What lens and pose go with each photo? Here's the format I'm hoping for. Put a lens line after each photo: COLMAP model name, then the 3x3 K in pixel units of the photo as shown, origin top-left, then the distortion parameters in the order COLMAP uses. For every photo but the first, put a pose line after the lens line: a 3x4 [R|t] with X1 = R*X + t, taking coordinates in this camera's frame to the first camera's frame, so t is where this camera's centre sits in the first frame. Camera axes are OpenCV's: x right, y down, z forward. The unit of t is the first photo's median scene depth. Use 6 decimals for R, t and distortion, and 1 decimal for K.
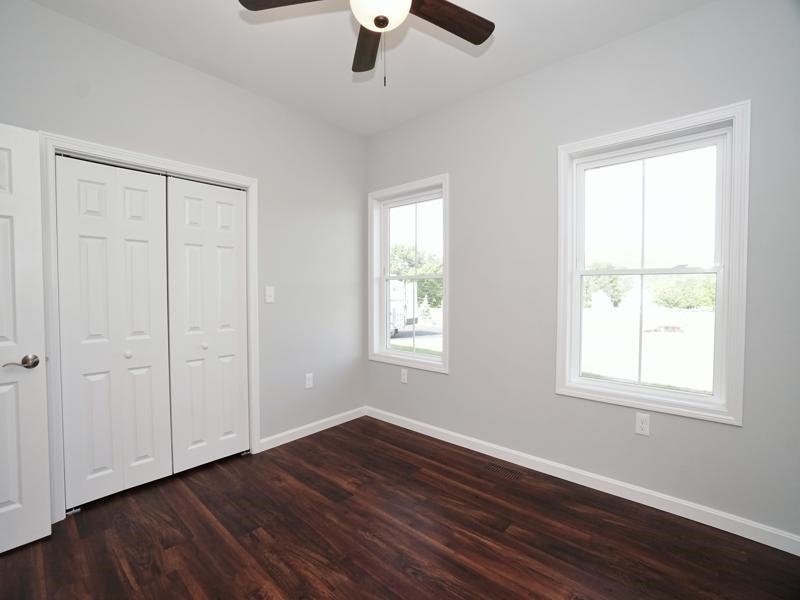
lens RADIAL K [[365.5, 0, 391.4], [0, 365.5, 296.3], [0, 0, 1]] dist [-0.019776, 0.001199]
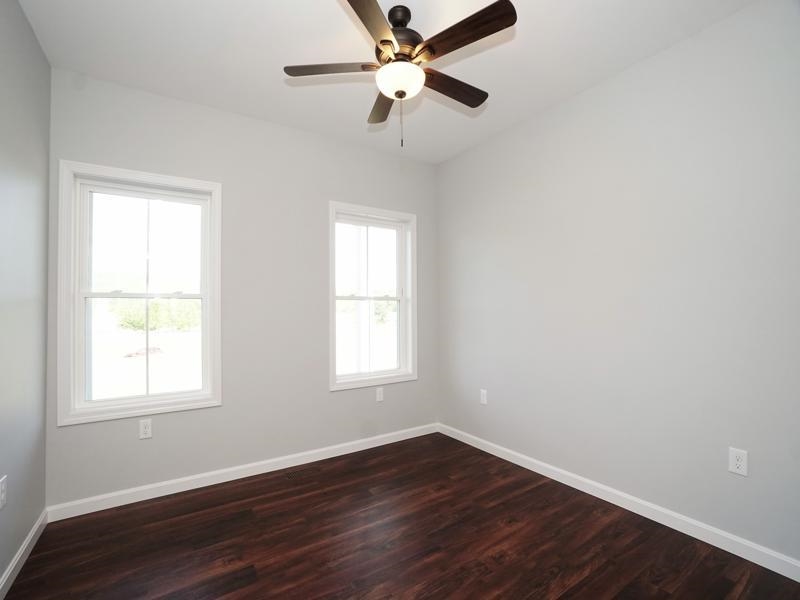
lens RADIAL K [[365.5, 0, 396.0], [0, 365.5, 303.2], [0, 0, 1]] dist [-0.019776, 0.001199]
pose [[0.265375, 0.019664, 0.963945, -0.755382], [0.024444, 0.999333, -0.027115, -0.003318], [-0.963835, 0.030758, 0.264718, 0.438633]]
